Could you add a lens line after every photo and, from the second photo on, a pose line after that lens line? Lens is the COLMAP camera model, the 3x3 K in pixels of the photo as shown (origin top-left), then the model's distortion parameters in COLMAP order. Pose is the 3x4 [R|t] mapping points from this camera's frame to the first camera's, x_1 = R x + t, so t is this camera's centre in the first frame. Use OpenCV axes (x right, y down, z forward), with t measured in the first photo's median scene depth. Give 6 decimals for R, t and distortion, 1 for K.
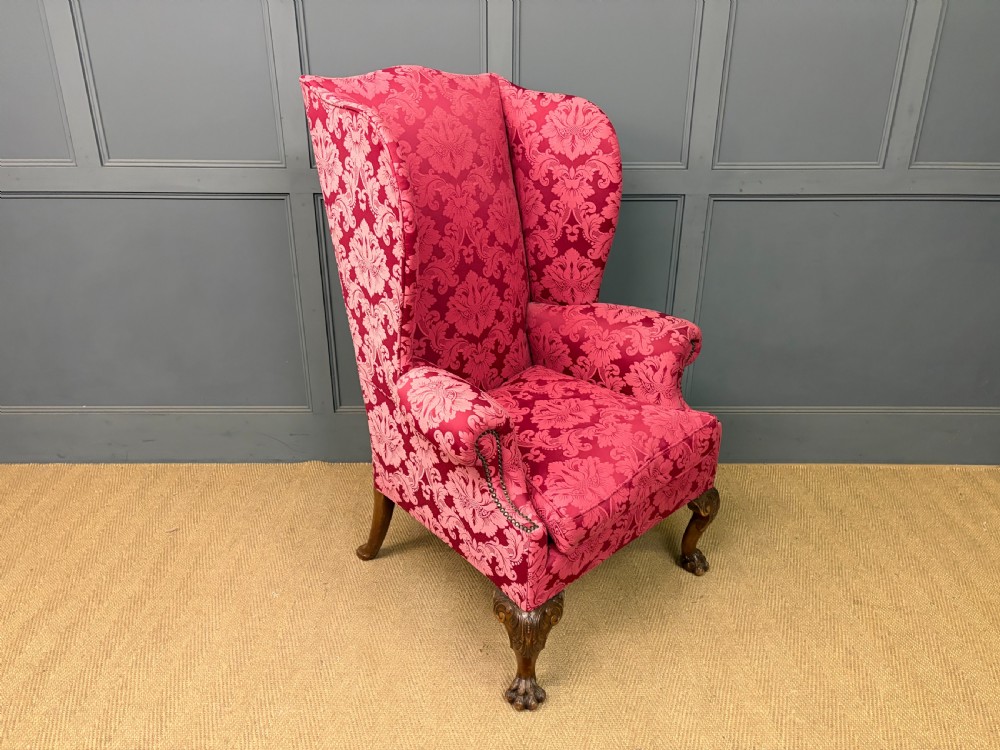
lens RADIAL K [[774.2, 0, 497.4], [0, 774.2, 375.4], [0, 0, 1]] dist [0.040824, -0.055297]
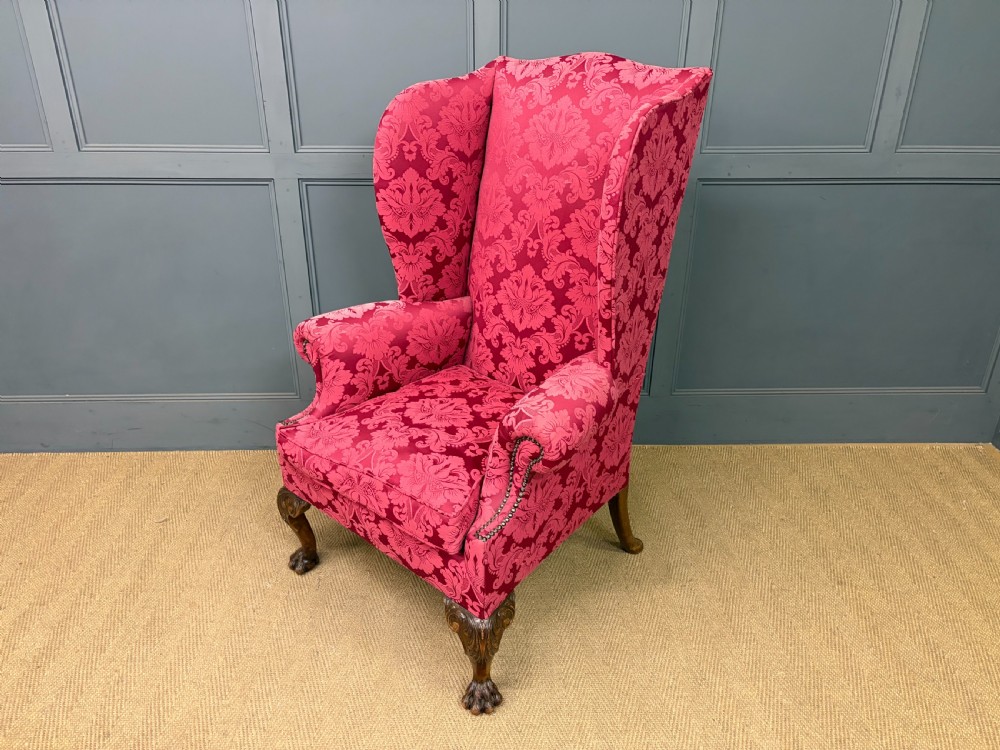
lens RADIAL K [[774.2, 0, 499.8], [0, 774.2, 375.6], [0, 0, 1]] dist [0.040824, -0.055297]
pose [[0.999598, -0.009618, 0.026664, -0.011591], [0.008506, 0.999103, 0.041488, -0.027267], [-0.027039, -0.041245, 0.998783, 0.000766]]
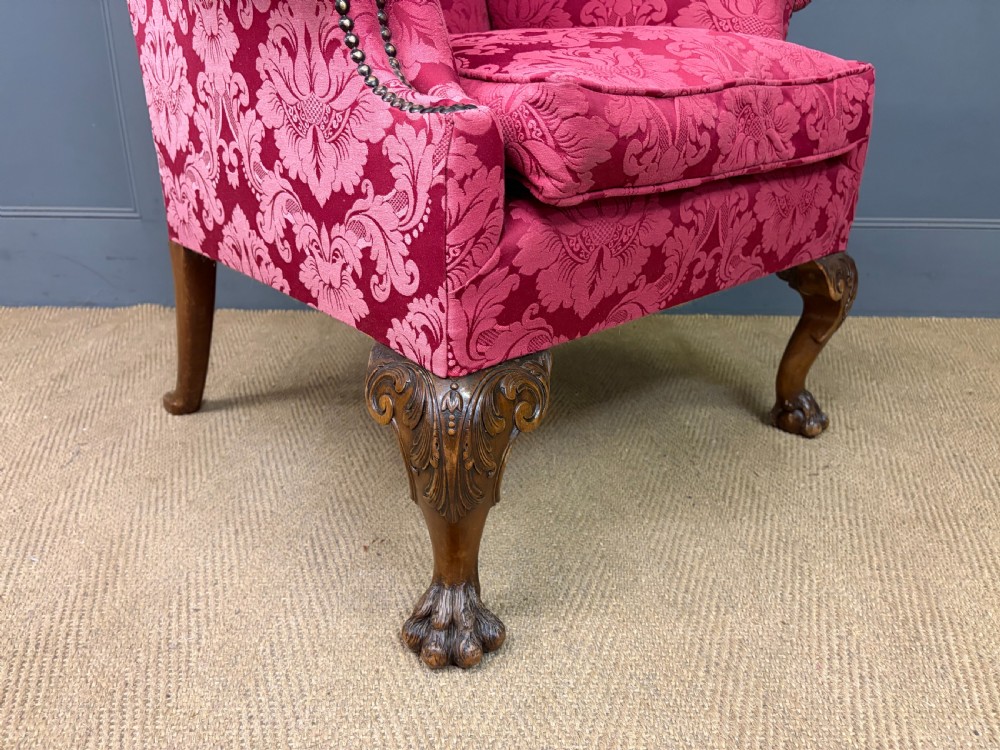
lens RADIAL K [[774.2, 0, 499.5], [0, 774.2, 380.1], [0, 0, 1]] dist [0.040824, -0.055297]
pose [[0.999884, 0.006971, 0.013506, 0.044433], [-0.006487, 0.999348, -0.035529, 0.247083], [-0.013745, 0.035437, 0.999277, 0.498372]]
